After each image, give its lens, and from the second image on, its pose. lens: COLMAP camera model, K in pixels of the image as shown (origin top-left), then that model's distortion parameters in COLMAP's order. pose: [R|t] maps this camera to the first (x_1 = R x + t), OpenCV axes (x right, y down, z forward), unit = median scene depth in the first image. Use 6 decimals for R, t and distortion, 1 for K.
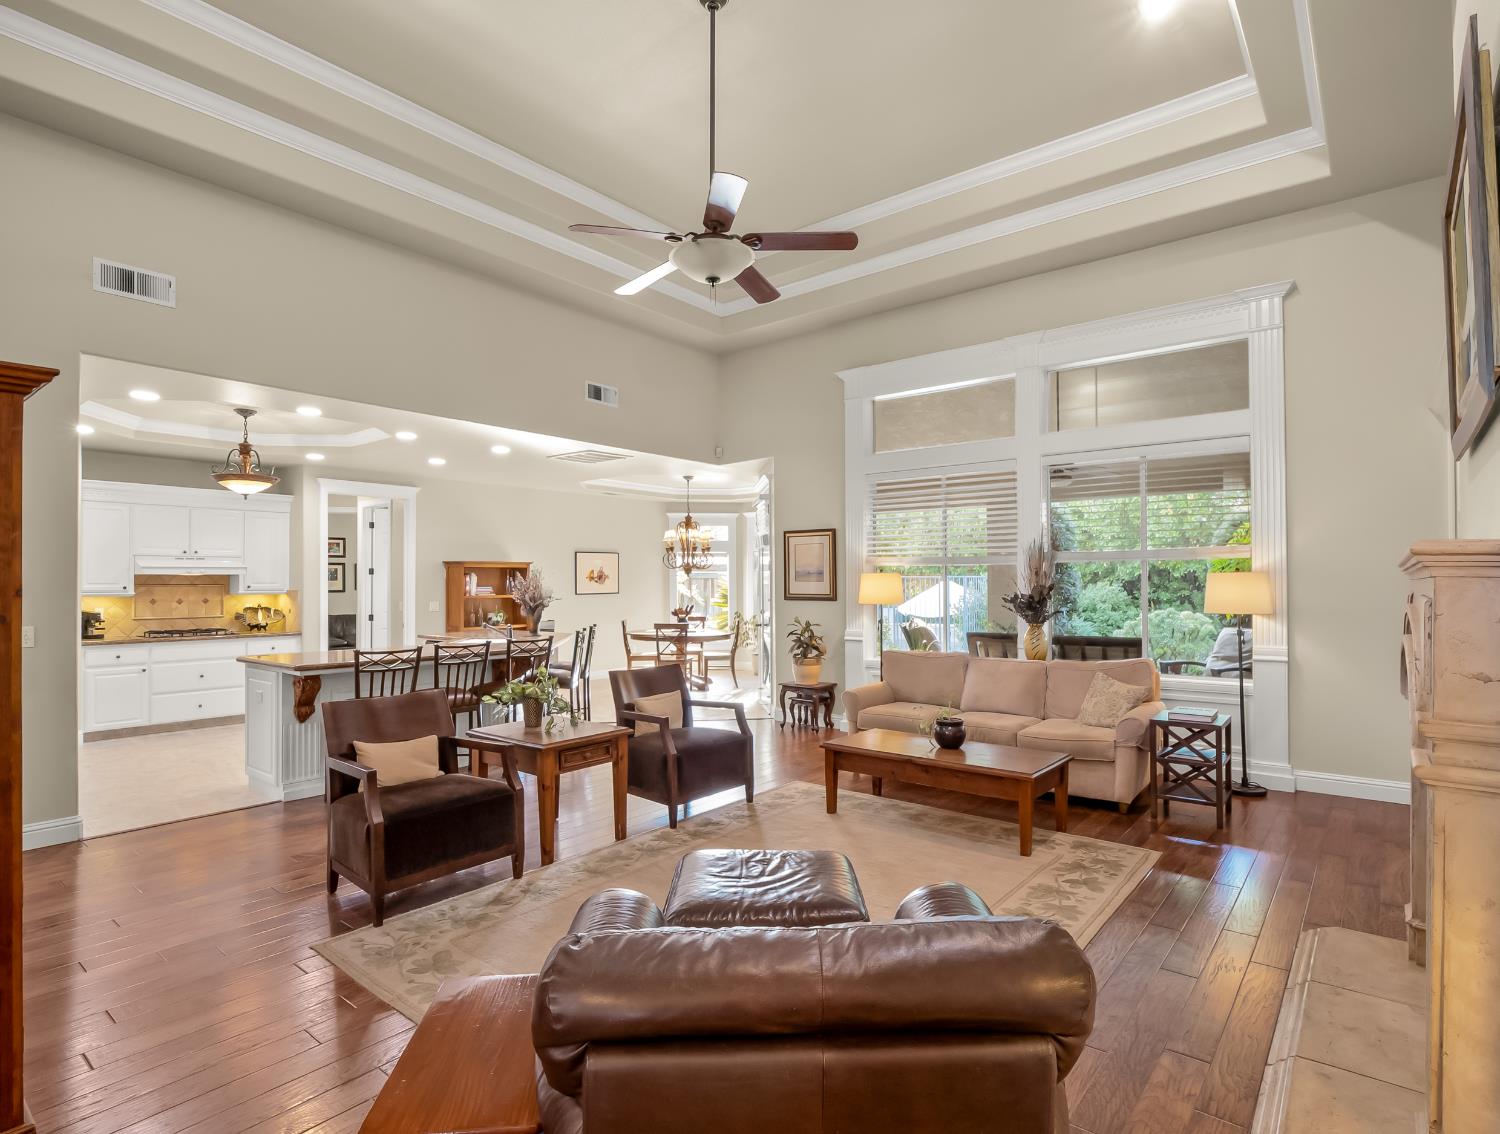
lens RADIAL K [[779.6, 0, 740.9], [0, 779.6, 577.3], [0, 0, 1]] dist [-0.001135, -0.003961]
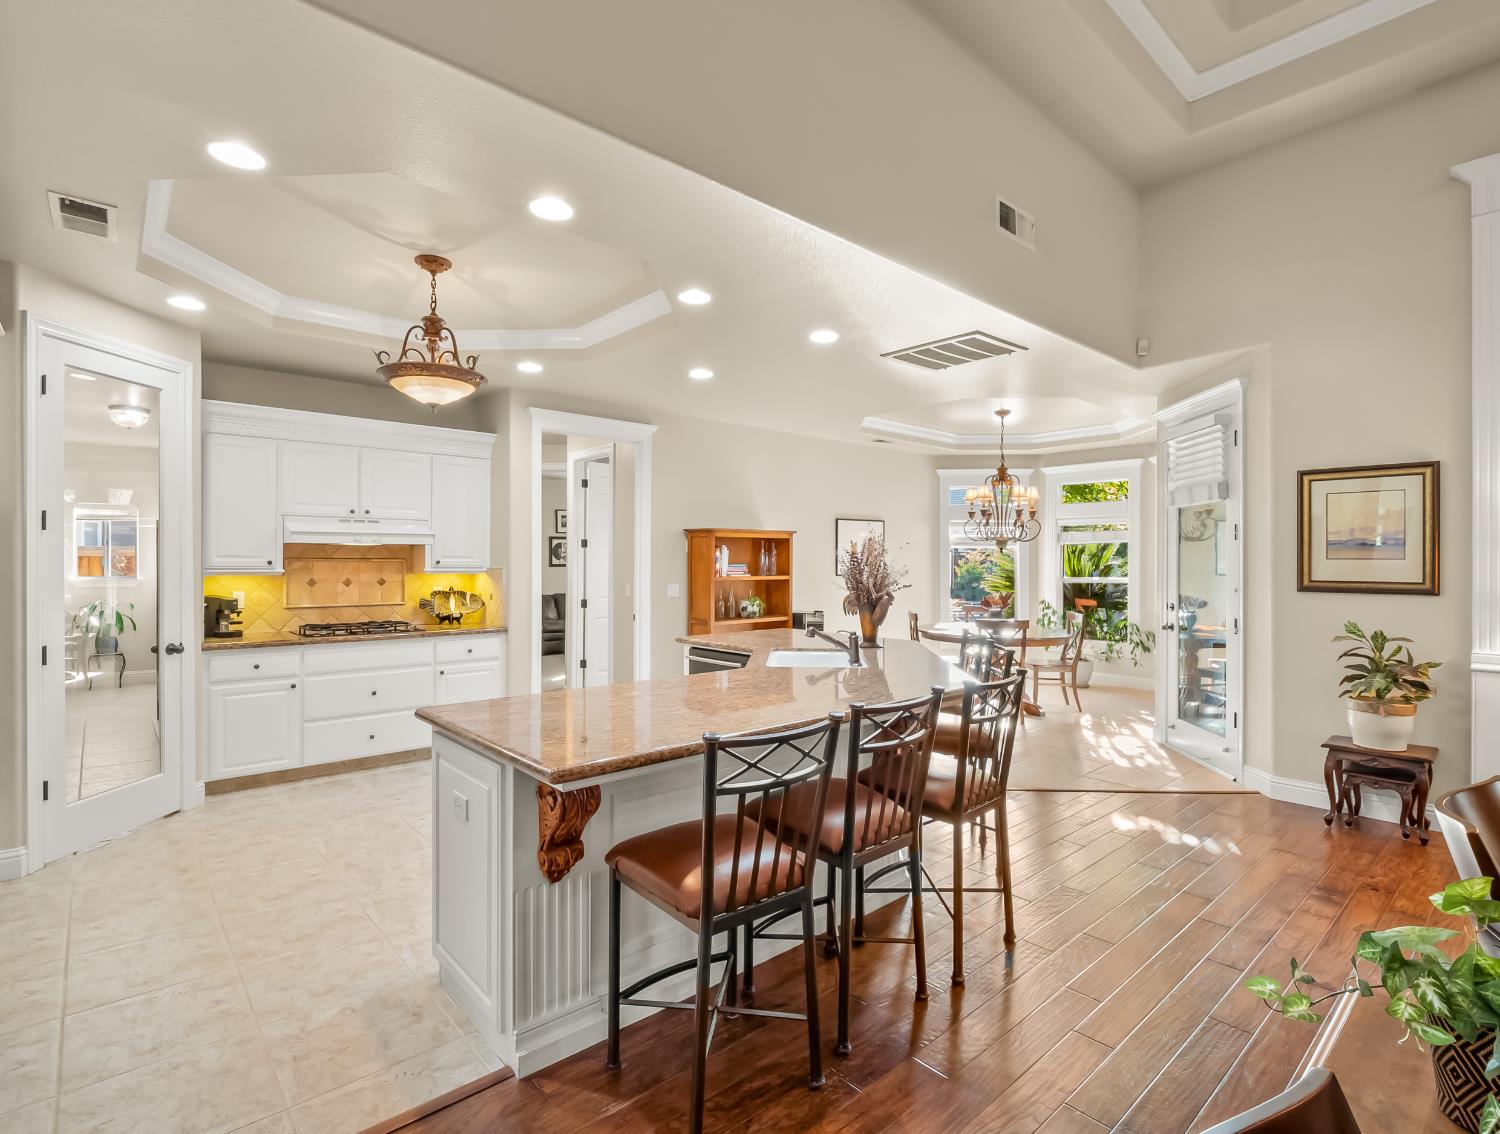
lens RADIAL K [[743.6, 0, 750.1], [0, 743.6, 564.8], [0, 0, 1]] dist [-0.005349, -0.004331]
pose [[0.986501, 0.006981, -0.163604, -0.247134], [-0.005096, 0.999916, 0.011938, 0.005026], [0.163674, -0.010944, 0.986454, 0.389579]]
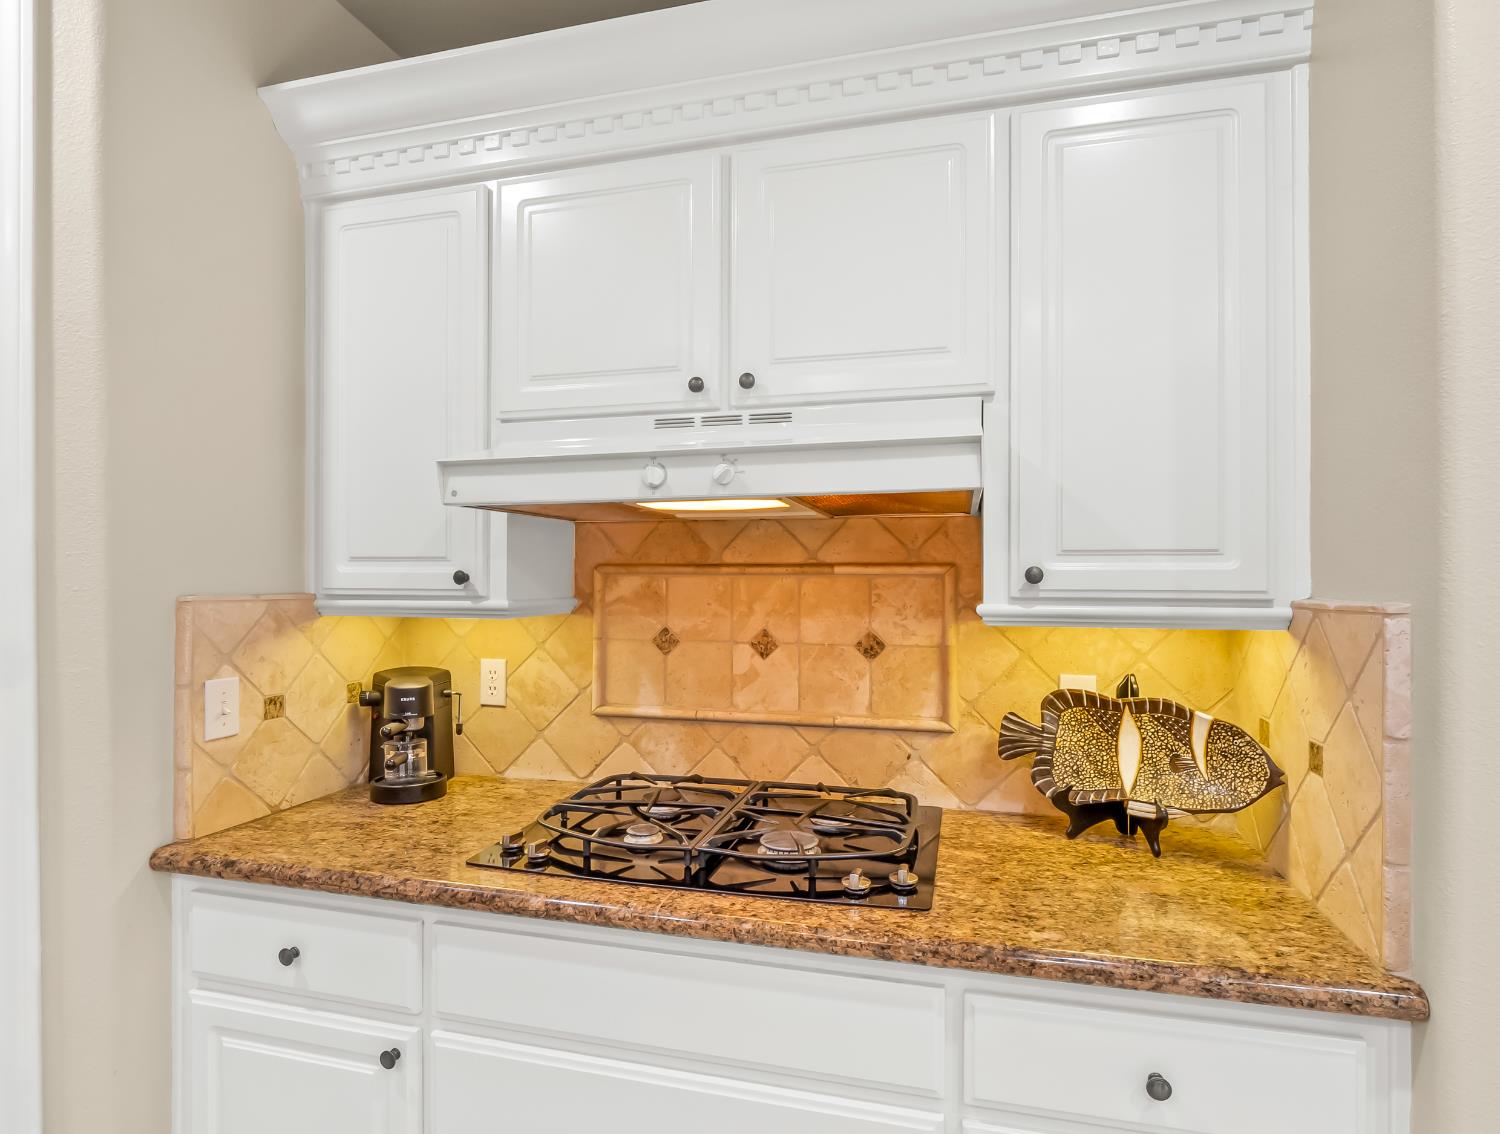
lens RADIAL K [[779.6, 0, 763.0], [0, 779.6, 574.4], [0, 0, 1]] dist [-0.001135, -0.003961]
pose [[0.380996, -0.002744, -0.924573, -0.513447], [0.005439, 0.999985, -0.000727, 0.011869], [0.924561, -0.004752, 0.381005, 0.899478]]
